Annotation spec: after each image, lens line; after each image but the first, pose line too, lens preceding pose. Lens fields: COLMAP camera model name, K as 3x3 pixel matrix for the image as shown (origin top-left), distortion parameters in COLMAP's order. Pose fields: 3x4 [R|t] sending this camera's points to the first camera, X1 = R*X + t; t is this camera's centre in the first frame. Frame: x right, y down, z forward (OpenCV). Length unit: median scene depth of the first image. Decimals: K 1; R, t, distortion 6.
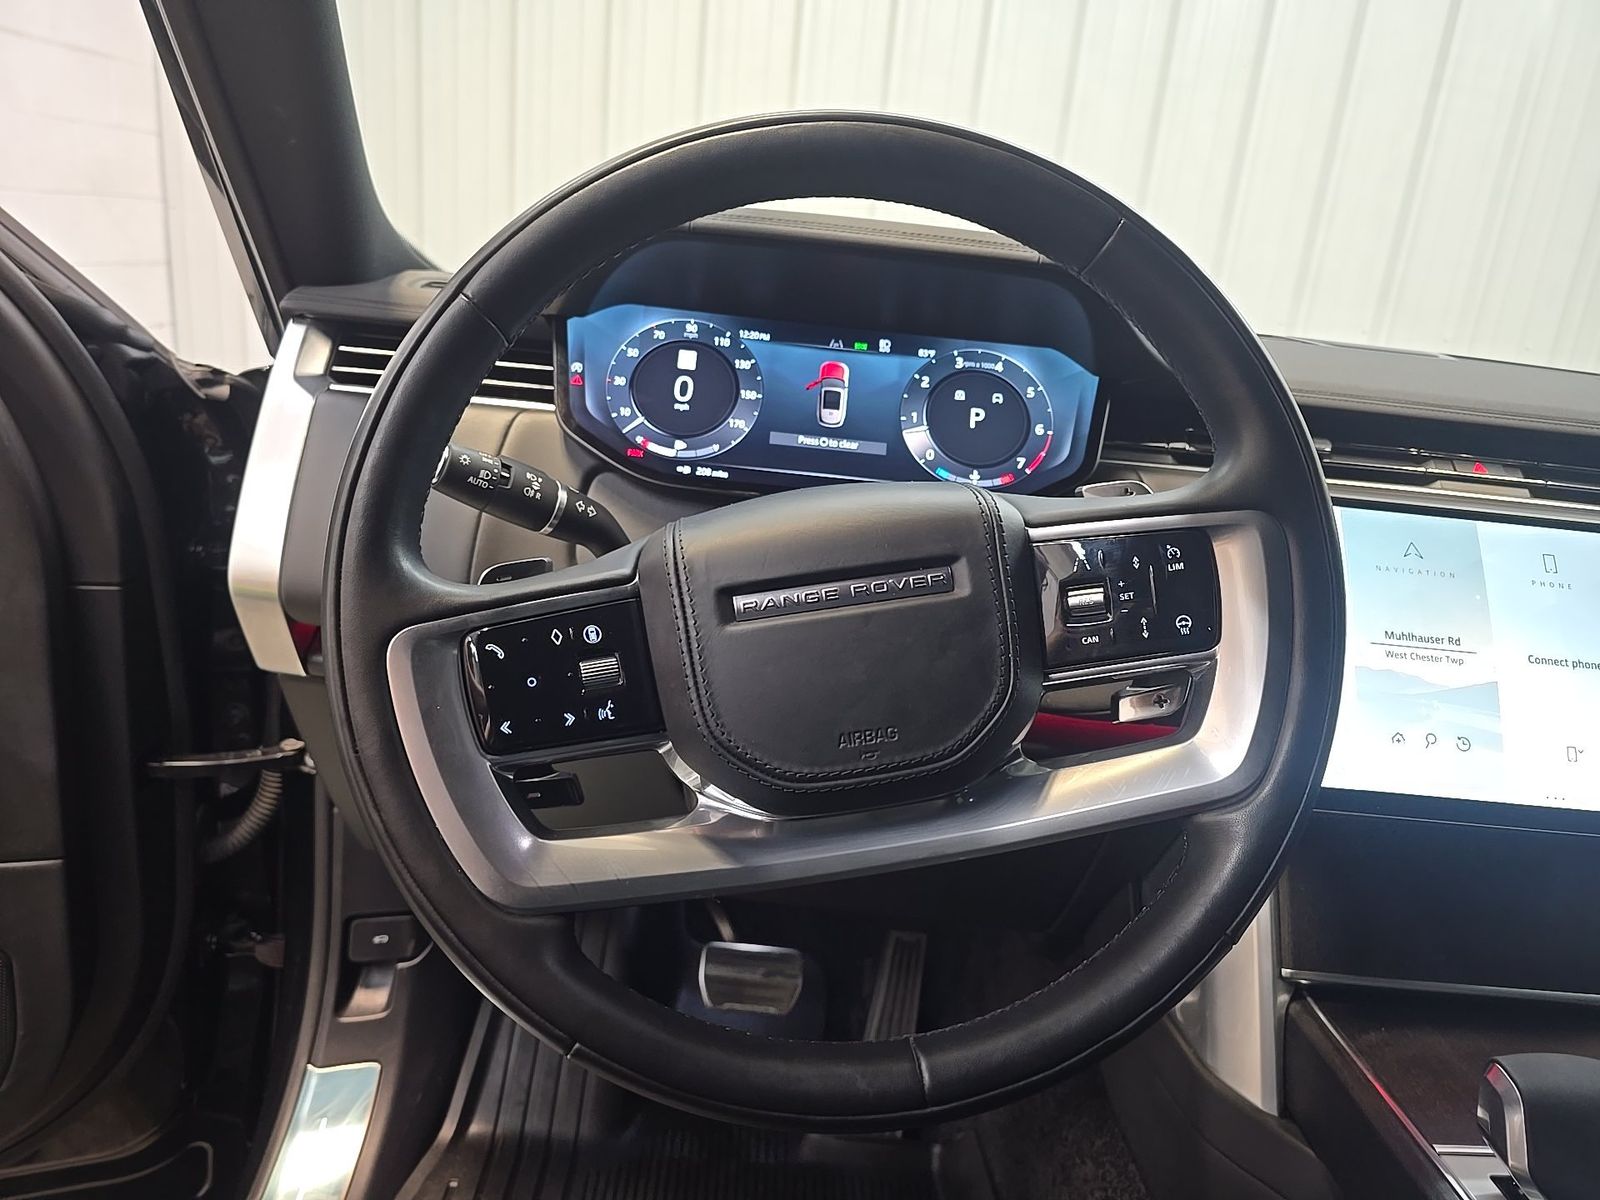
lens RADIAL K [[1059.5, 0, 800.0], [0, 1059.5, 600.0], [0, 0, 1]] dist [-0.004146, -0.002324]
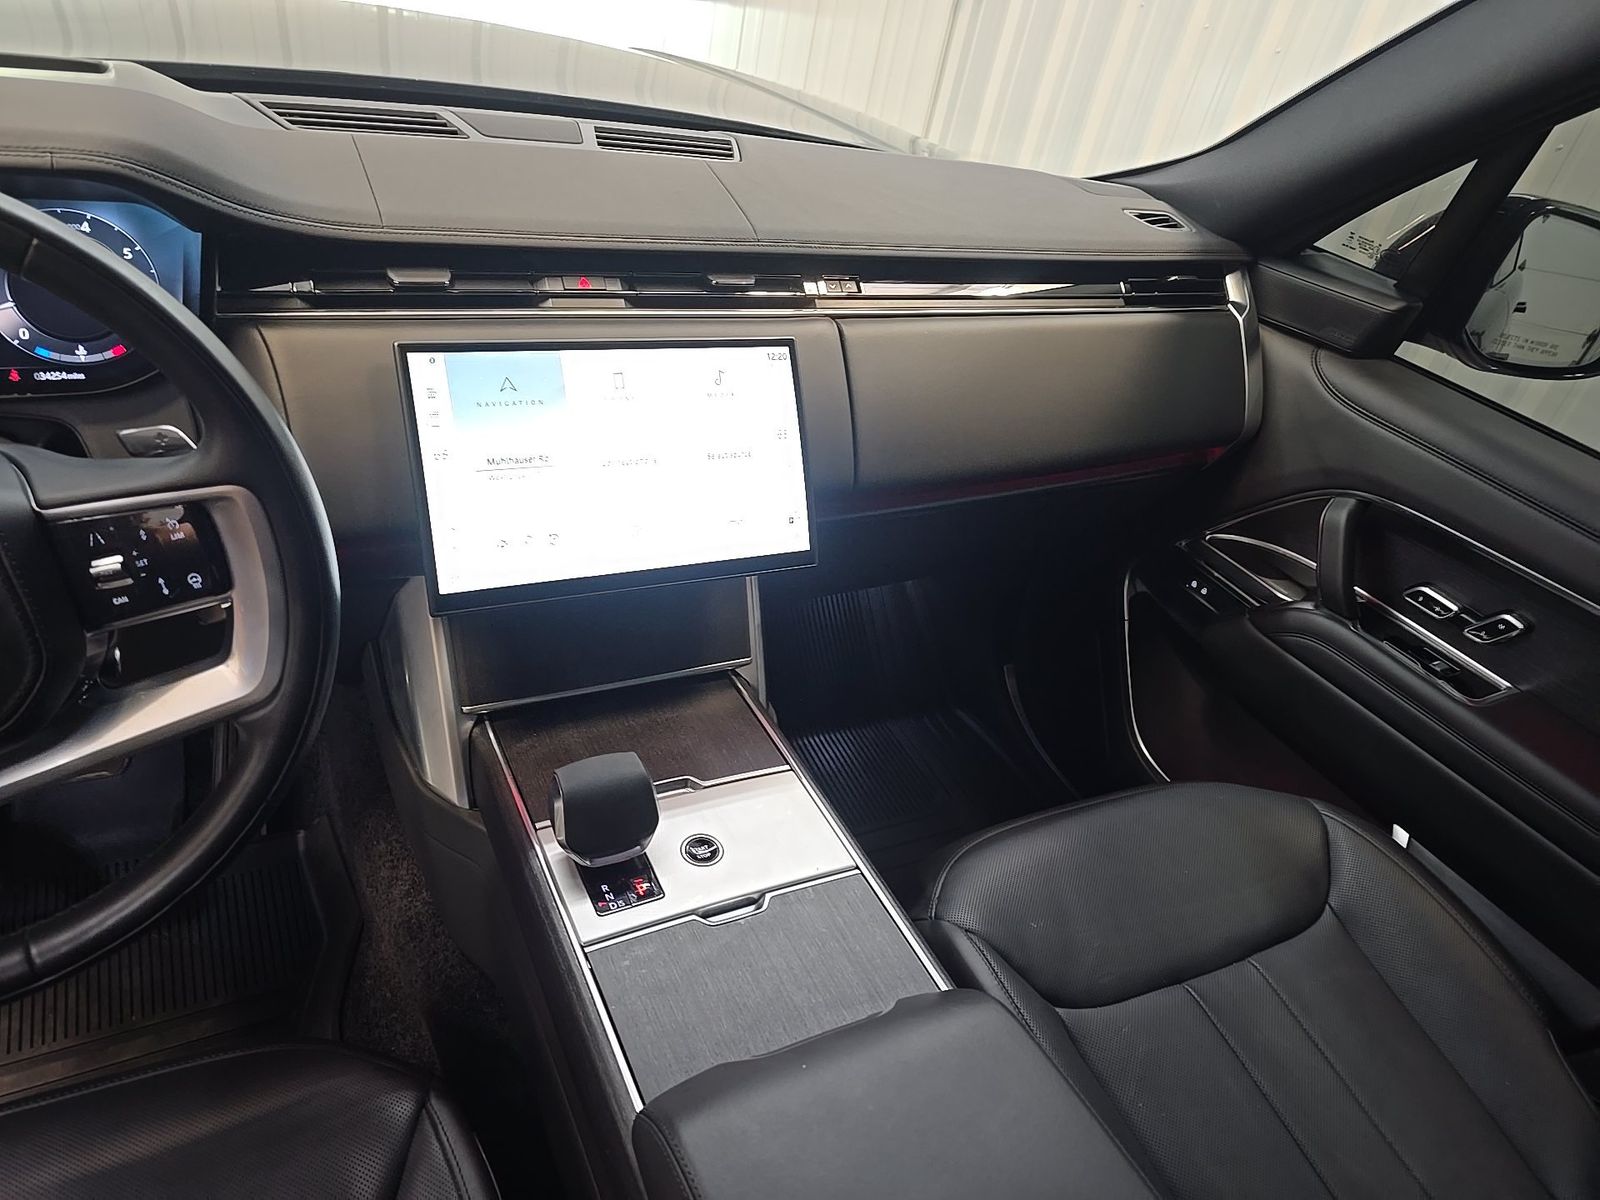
lens RADIAL K [[1079.8, 0, 800.0], [0, 1079.8, 600.0], [0, 0, 1]] dist [-0.001063, -0.002526]
pose [[0.895245, -0.202255, 0.397026, 0.325336], [0.031212, 0.917319, 0.396927, -0.289073], [-0.444480, -0.342955, 0.827538, -0.244599]]
